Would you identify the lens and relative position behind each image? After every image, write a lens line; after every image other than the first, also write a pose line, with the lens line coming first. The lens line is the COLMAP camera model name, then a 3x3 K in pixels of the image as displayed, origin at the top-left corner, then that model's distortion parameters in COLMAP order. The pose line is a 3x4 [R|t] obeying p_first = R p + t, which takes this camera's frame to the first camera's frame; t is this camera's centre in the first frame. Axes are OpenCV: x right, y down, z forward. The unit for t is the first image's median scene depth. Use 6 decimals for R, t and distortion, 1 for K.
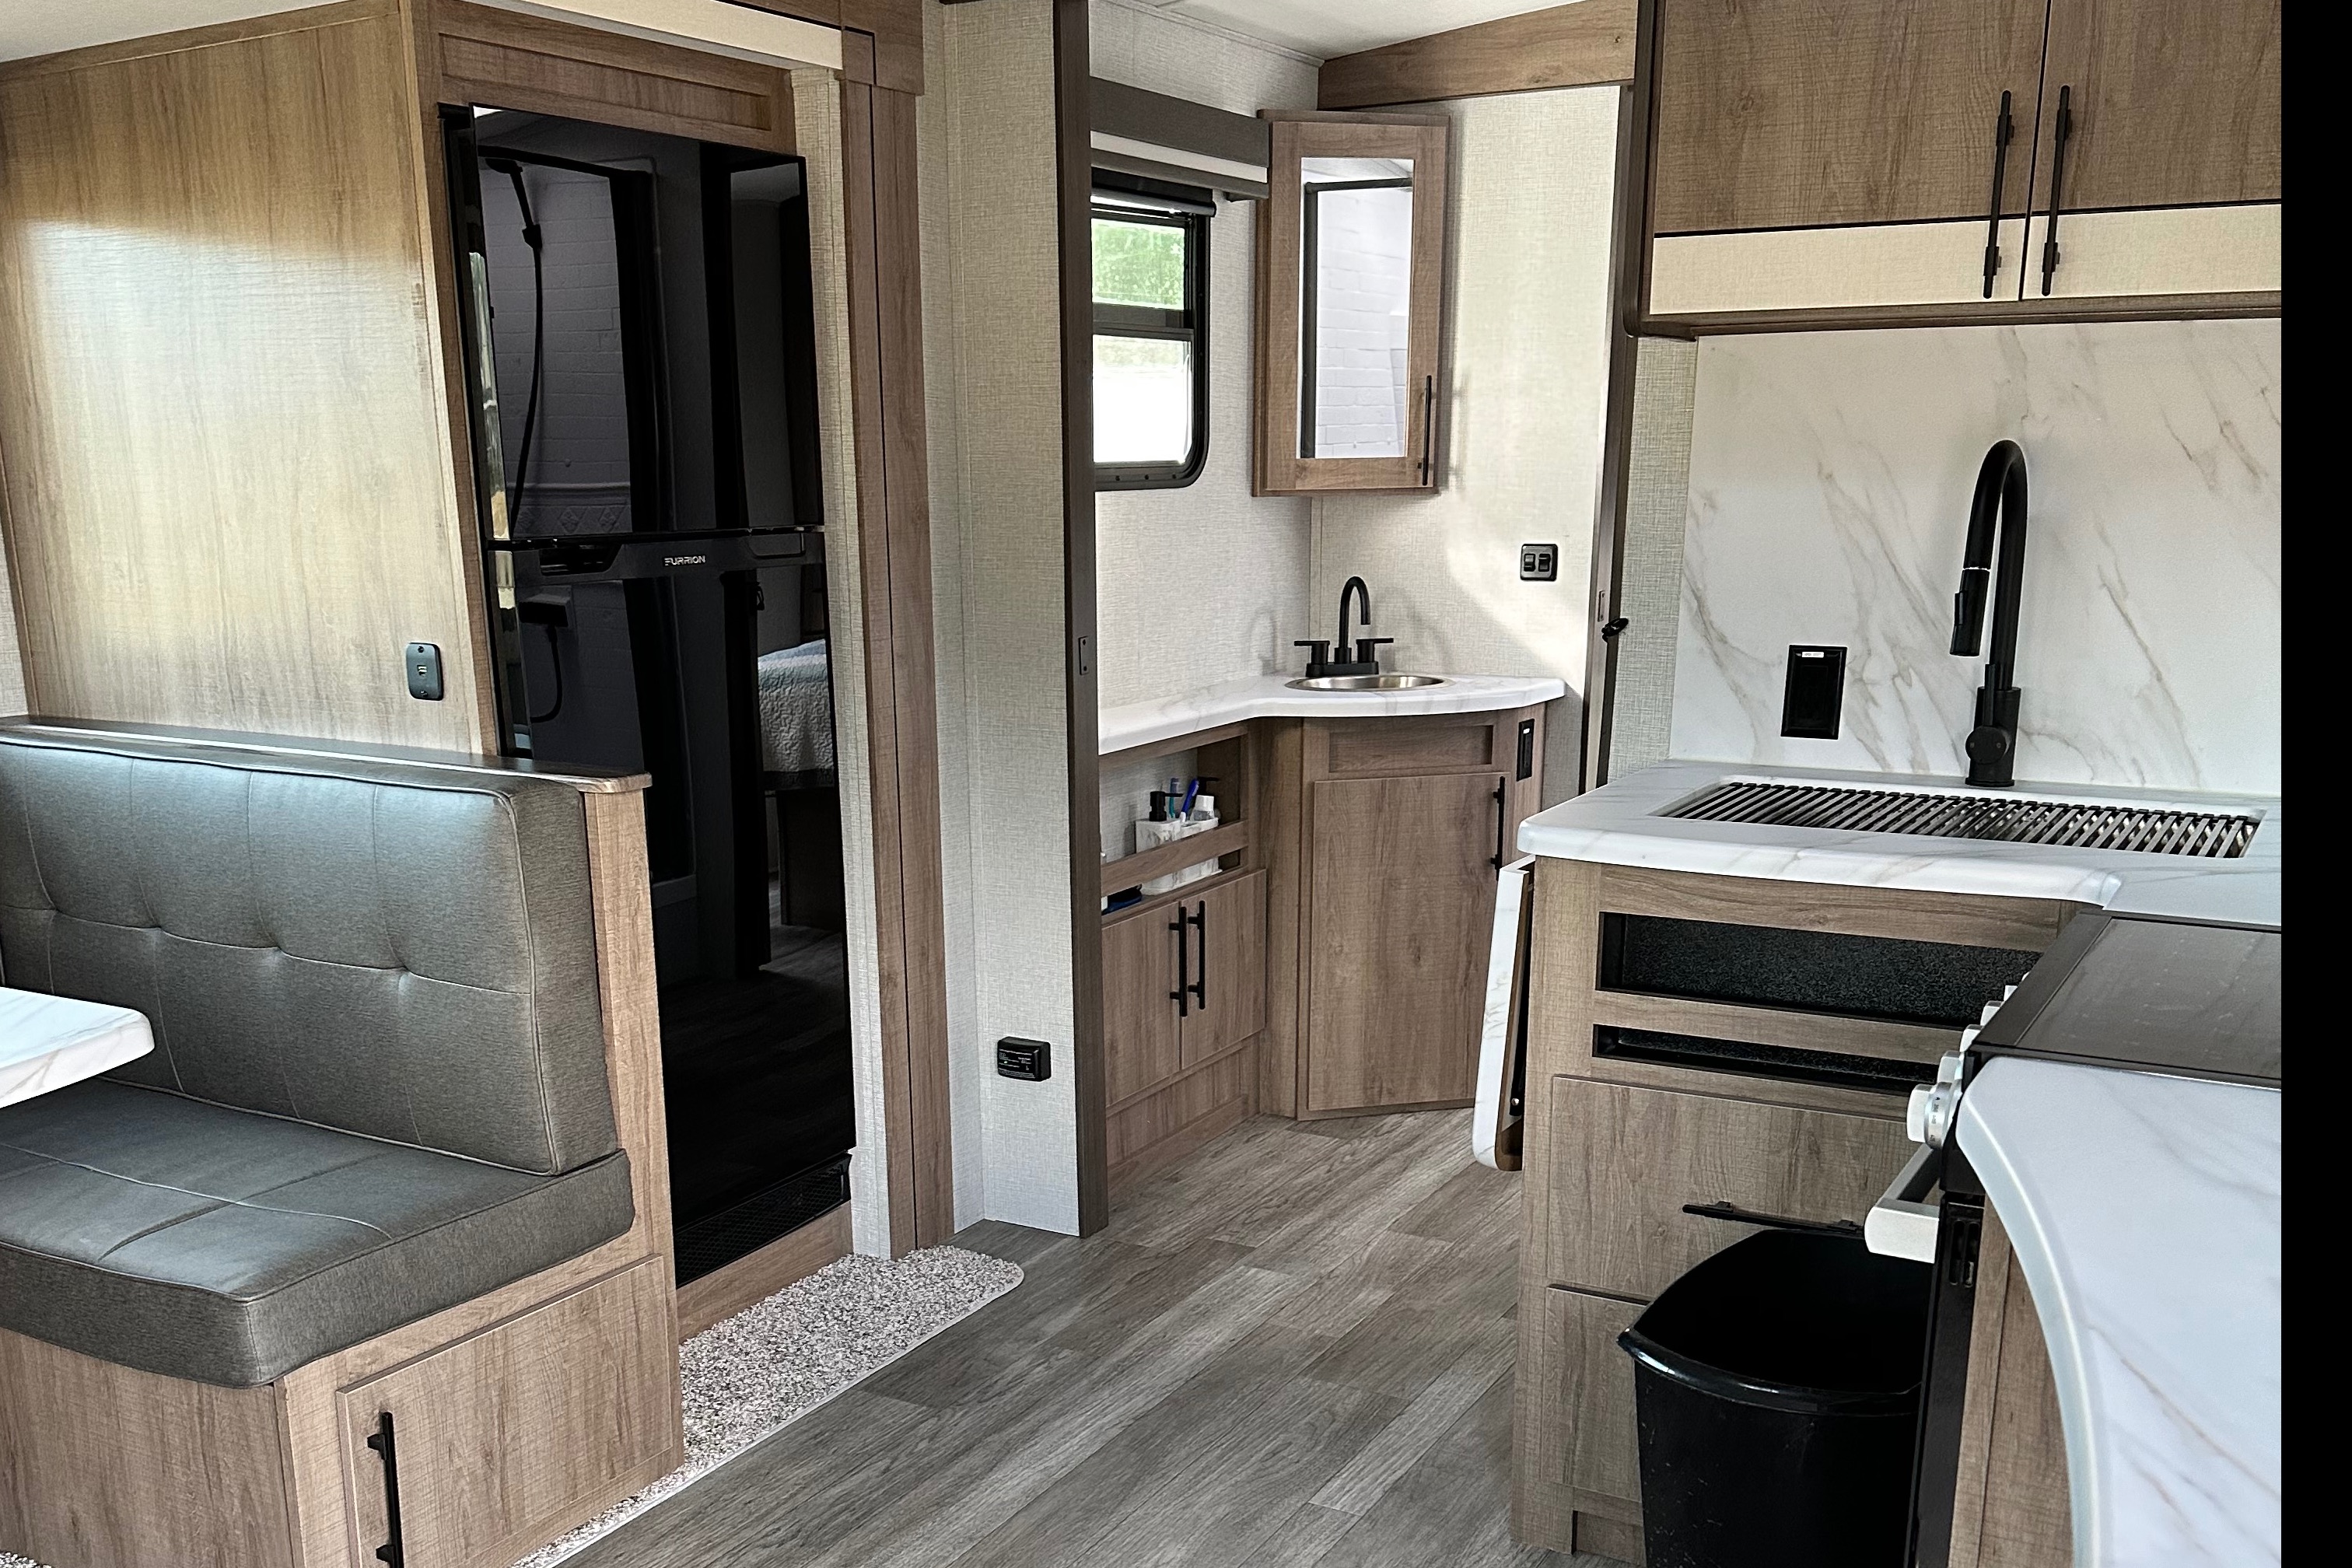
lens RADIAL K [[2188.1, 0, 1133.3], [0, 2188.1, 1082.0], [0, 0, 1]] dist [0.031715, 0.000000]
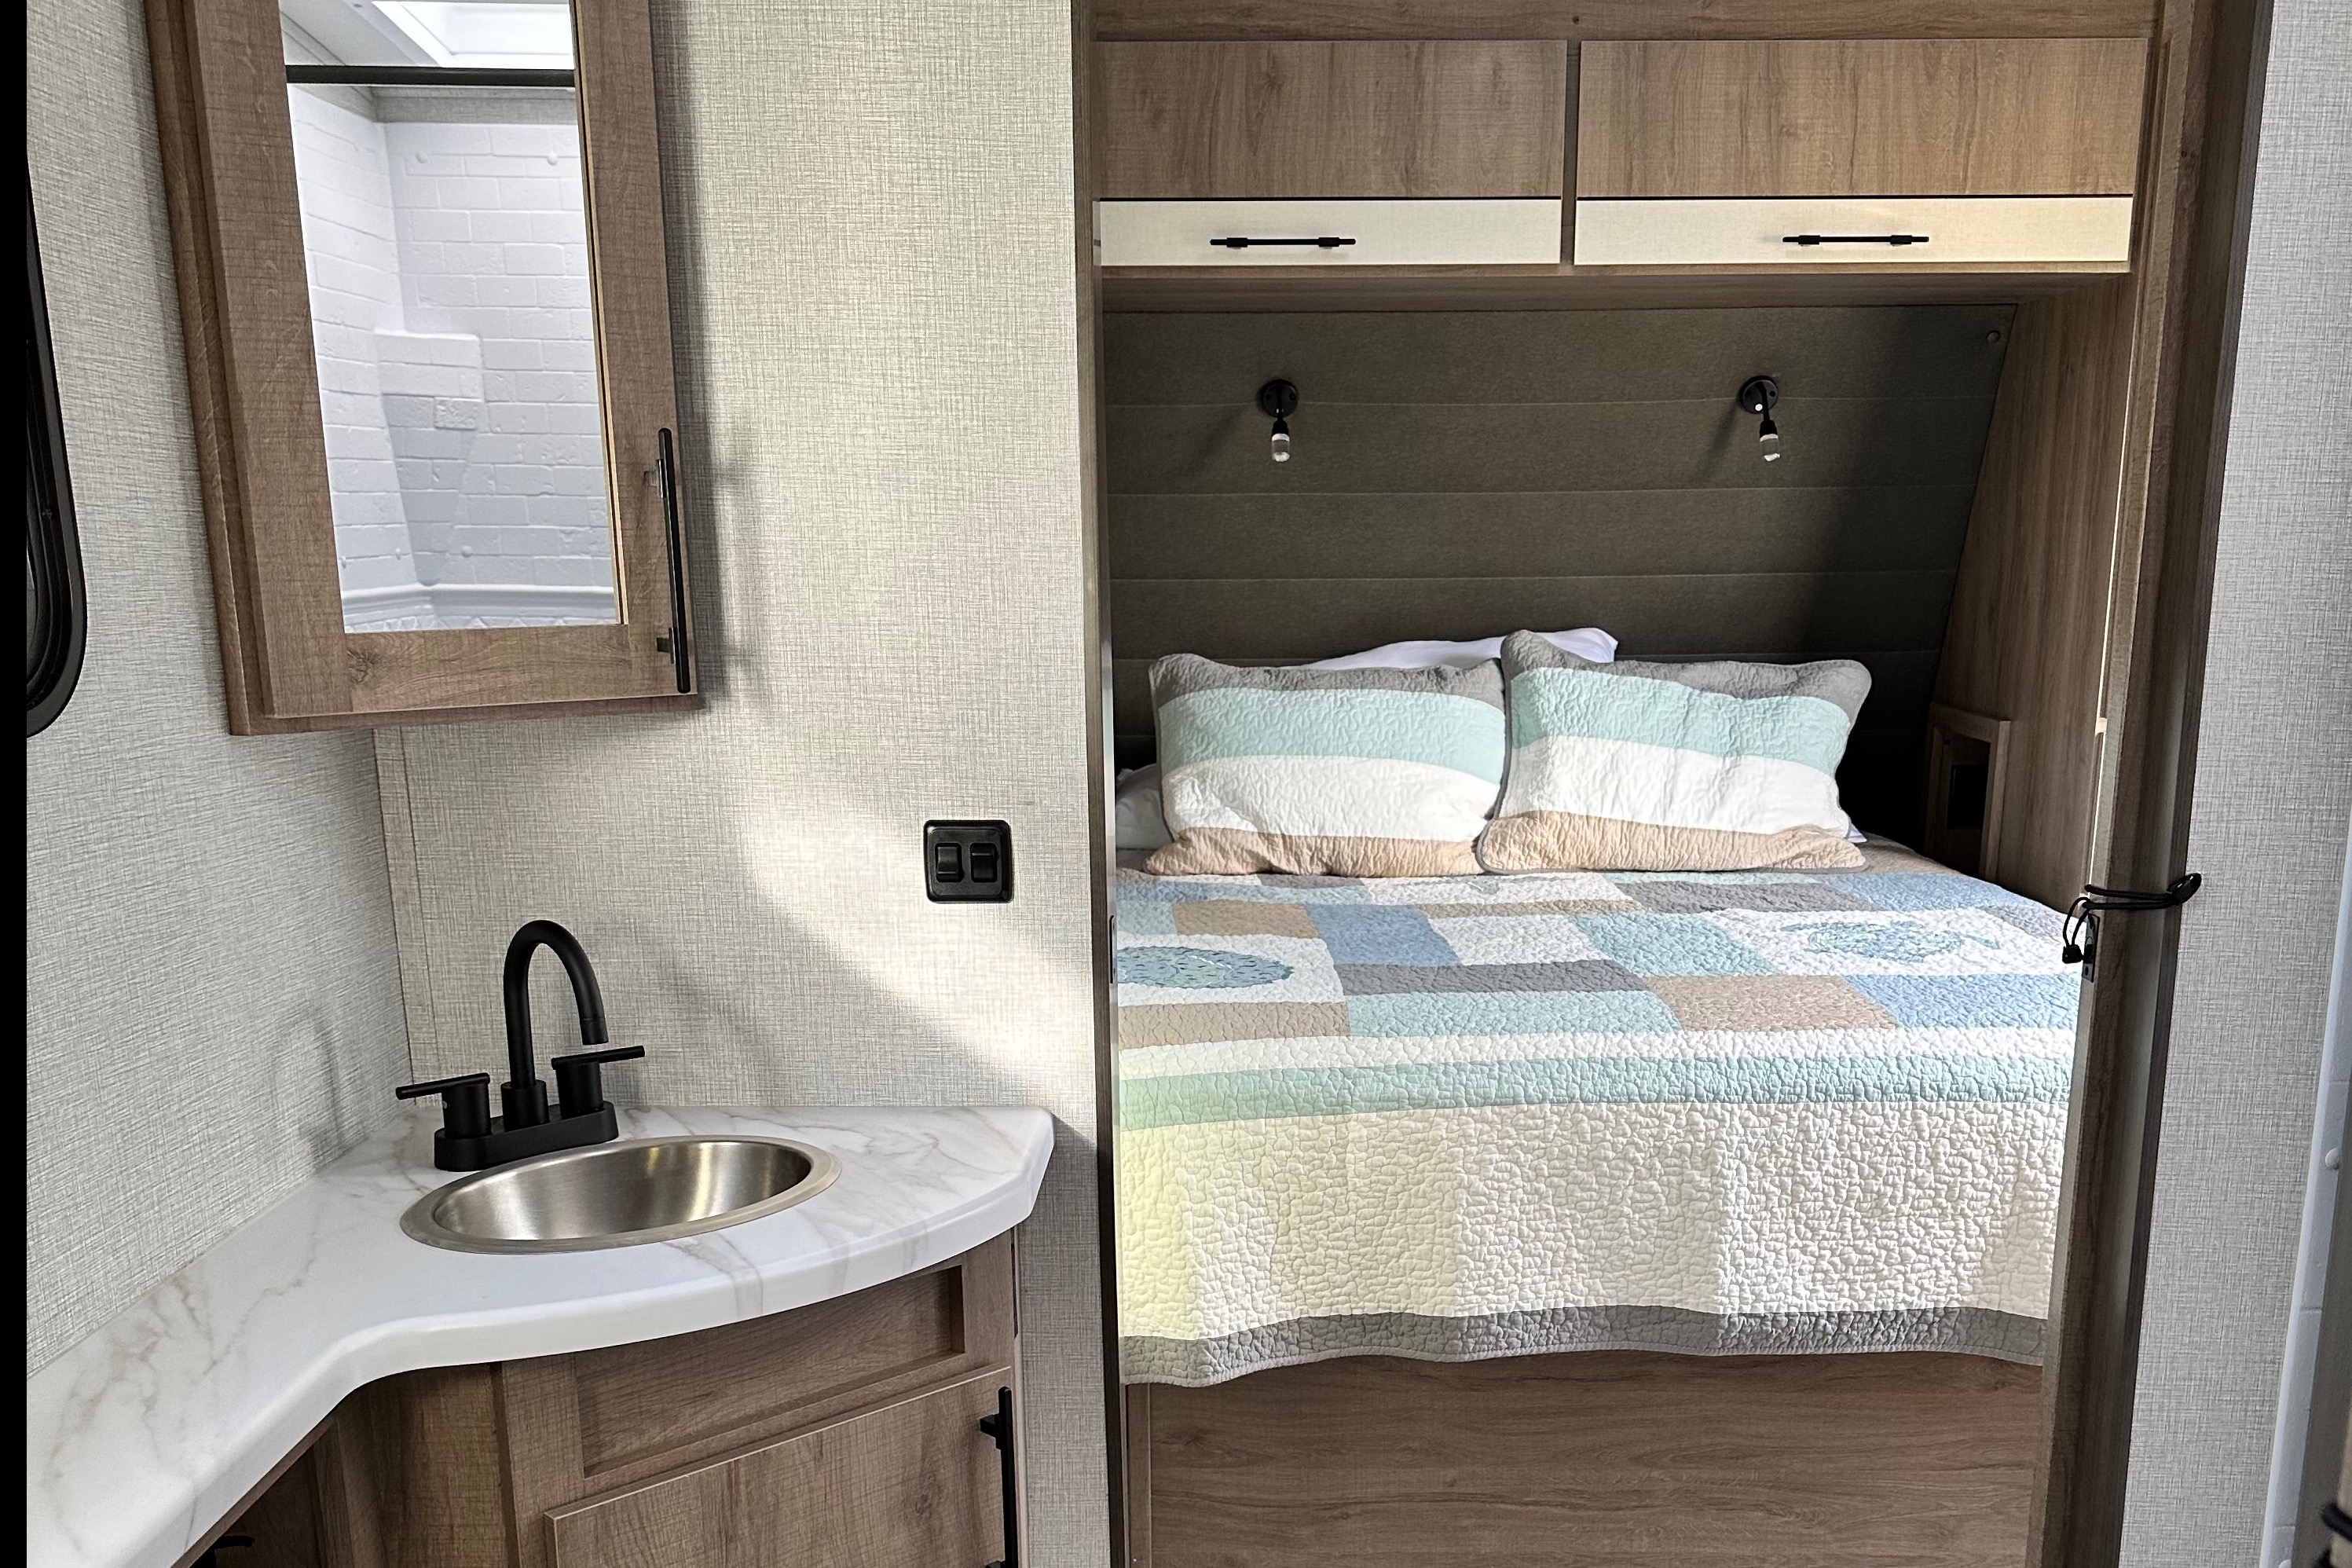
lens RADIAL K [[2188.1, 0, 1267.6], [0, 2188.1, 1100.6], [0, 0, 1]] dist [0.031715, 0.000000]
pose [[0.858136, -0.122973, 0.498478, 0.010588], [0.142508, 0.989793, -0.001151, -0.181362], [-0.493249, 0.072025, 0.866901, 0.597214]]
